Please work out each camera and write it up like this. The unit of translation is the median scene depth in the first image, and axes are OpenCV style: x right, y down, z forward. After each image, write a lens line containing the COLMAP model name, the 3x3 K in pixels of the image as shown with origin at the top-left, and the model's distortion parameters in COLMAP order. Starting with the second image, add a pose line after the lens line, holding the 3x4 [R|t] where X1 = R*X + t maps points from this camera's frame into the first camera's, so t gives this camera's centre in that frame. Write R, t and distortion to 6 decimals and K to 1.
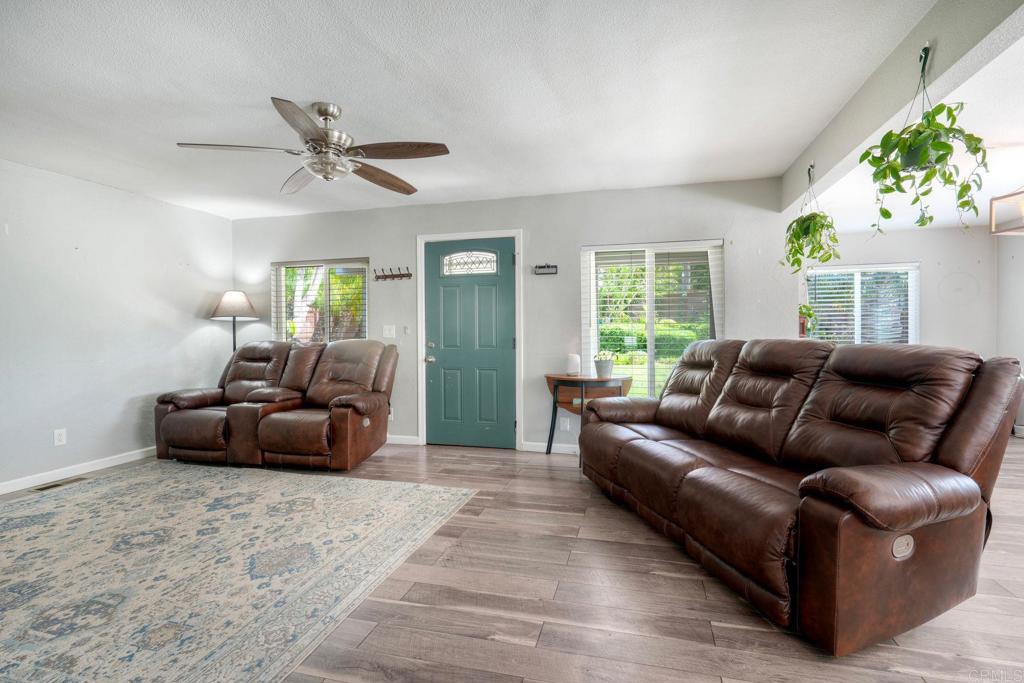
lens RADIAL K [[471.4, 0, 512.0], [0, 471.4, 341.5], [0, 0, 1]] dist [0.001981, 0.000596]
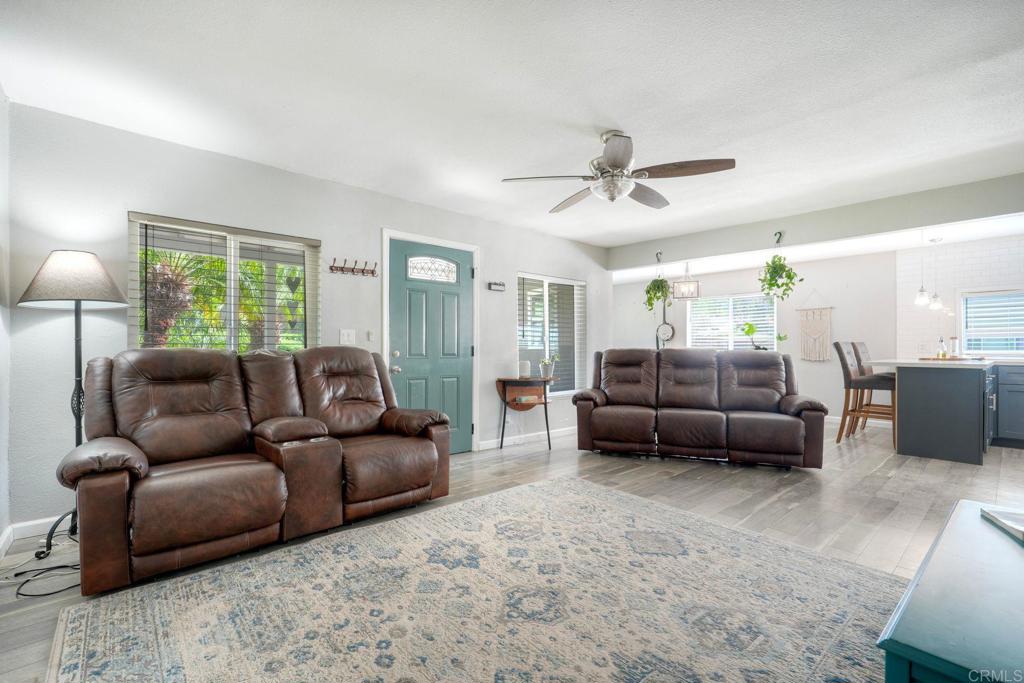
lens RADIAL K [[460.8, 0, 512.0], [0, 460.8, 341.5], [0, 0, 1]] dist [-0.000740, -0.000023]
pose [[0.546457, 0.016587, 0.837323, -1.167458], [0.003575, 0.999749, -0.022137, 0.007521], [-0.837480, 0.015090, 0.546260, 0.500699]]
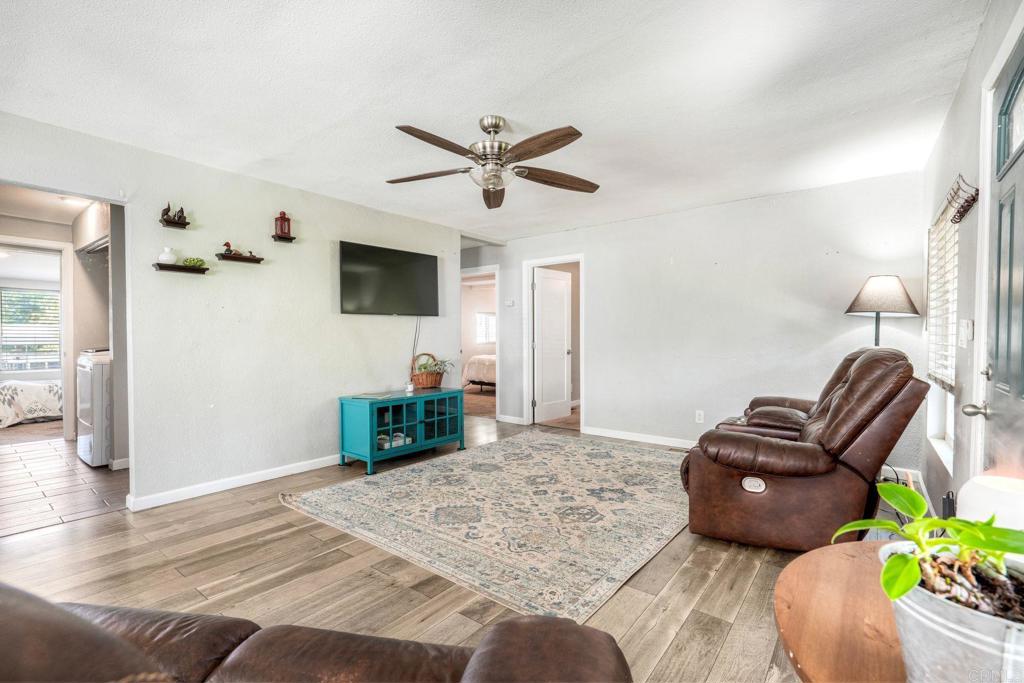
lens RADIAL K [[471.4, 0, 512.0], [0, 471.4, 341.5], [0, 0, 1]] dist [0.001981, 0.000596]
pose [[-0.394170, 0.020463, -0.918810, 0.458314], [-0.010439, 0.999588, 0.026740, -0.031739], [0.918978, 0.020131, -0.393794, 1.197386]]
